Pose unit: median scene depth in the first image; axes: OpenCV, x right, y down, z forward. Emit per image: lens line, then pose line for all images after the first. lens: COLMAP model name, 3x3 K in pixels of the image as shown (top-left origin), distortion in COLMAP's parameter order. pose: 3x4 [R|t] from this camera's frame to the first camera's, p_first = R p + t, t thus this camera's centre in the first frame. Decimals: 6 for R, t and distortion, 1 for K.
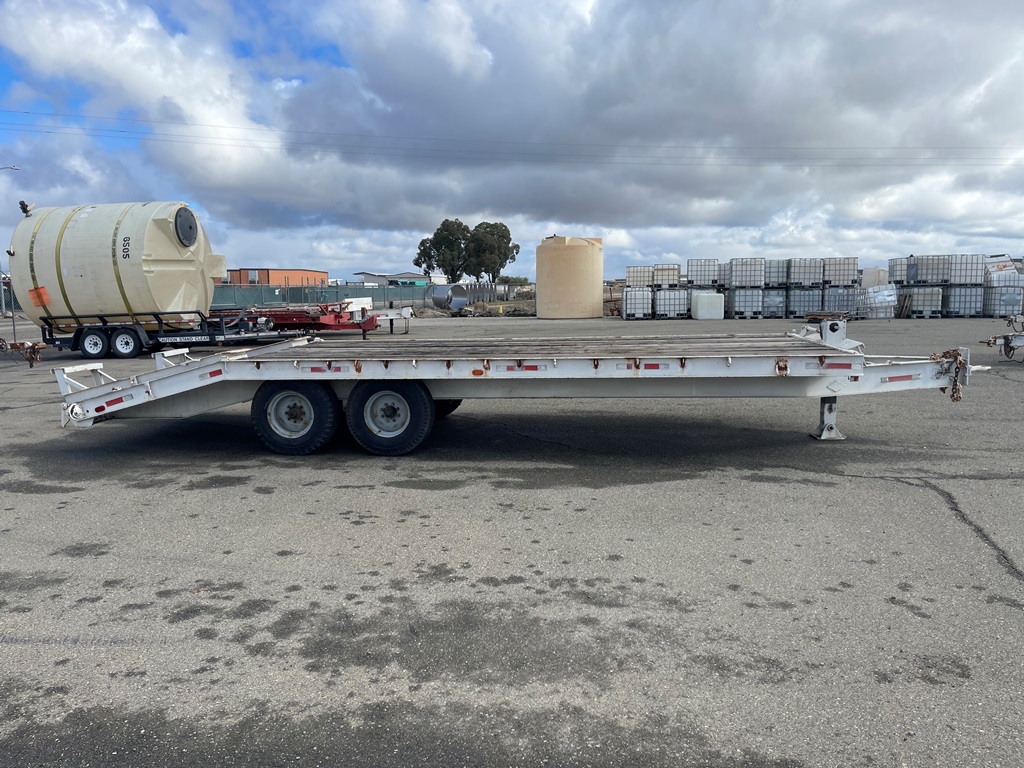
lens RADIAL K [[772.4, 0, 505.8], [0, 772.4, 380.5], [0, 0, 1]] dist [0.063703, -0.093974]
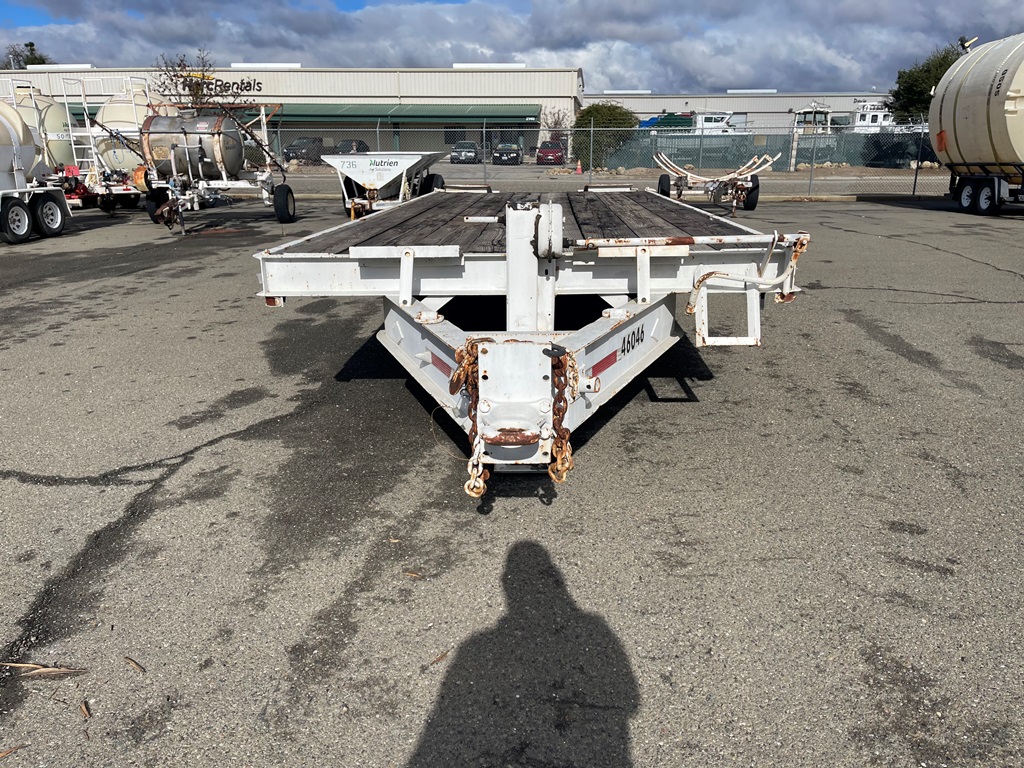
lens RADIAL K [[771.4, 0, 523.1], [0, 771.4, 383.1], [0, 0, 1]] dist [0.067519, -0.093779]
pose [[0.072025, 0.308755, -0.948411, 1.025636], [-0.122688, 0.946402, 0.298783, -0.137107], [0.989828, 0.094839, 0.106046, 1.159780]]
